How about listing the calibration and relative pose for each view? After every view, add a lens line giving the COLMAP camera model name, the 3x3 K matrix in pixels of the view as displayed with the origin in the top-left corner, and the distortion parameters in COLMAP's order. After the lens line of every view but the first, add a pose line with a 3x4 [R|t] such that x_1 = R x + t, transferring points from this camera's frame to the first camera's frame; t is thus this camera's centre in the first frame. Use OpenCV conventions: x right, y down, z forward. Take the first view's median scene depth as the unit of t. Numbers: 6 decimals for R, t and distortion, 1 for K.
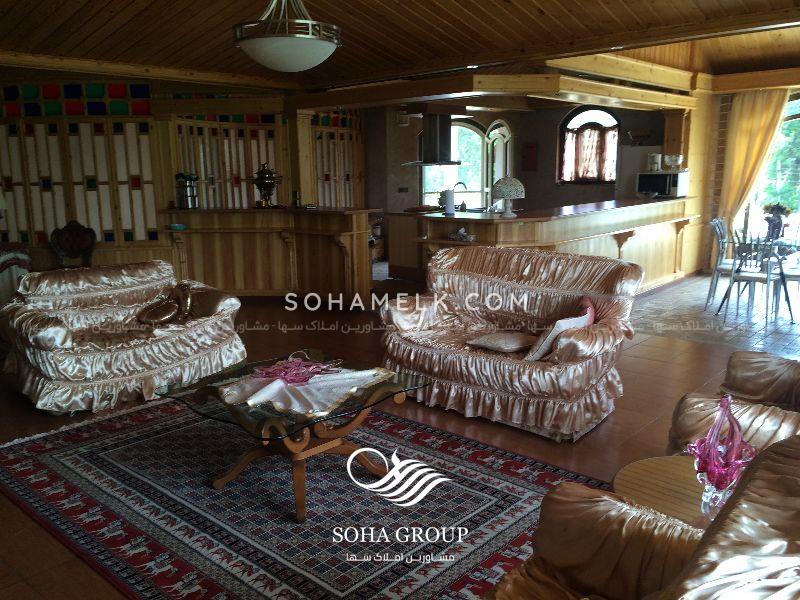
lens RADIAL K [[684.6, 0, 400.0], [0, 684.6, 300.0], [0, 0, 1]] dist [0.080363, -0.106890]
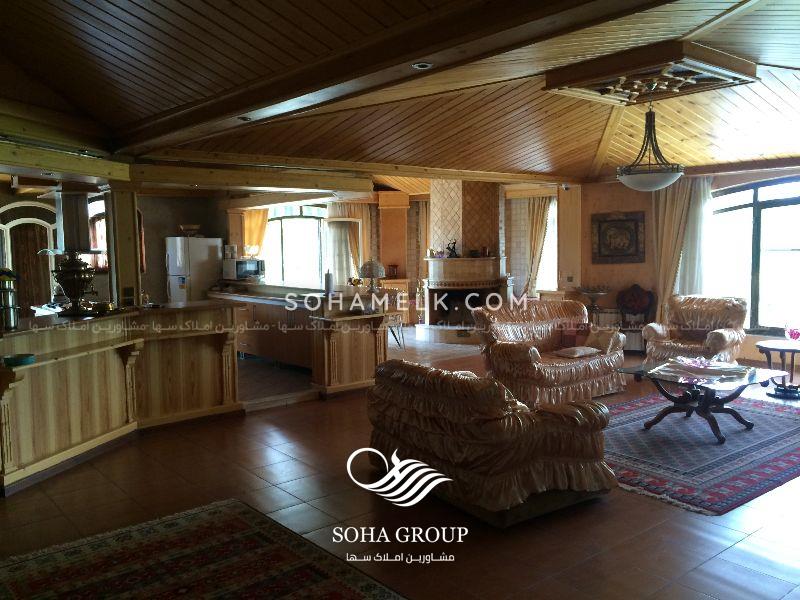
lens RADIAL K [[684.6, 0, 400.0], [0, 684.6, 300.0], [0, 0, 1]] dist [0.080363, -0.106890]
pose [[0.145875, -0.066213, 0.987085, -1.115883], [0.193003, 0.980491, 0.037248, -0.153176], [-0.970294, 0.185077, 0.155809, 0.795946]]
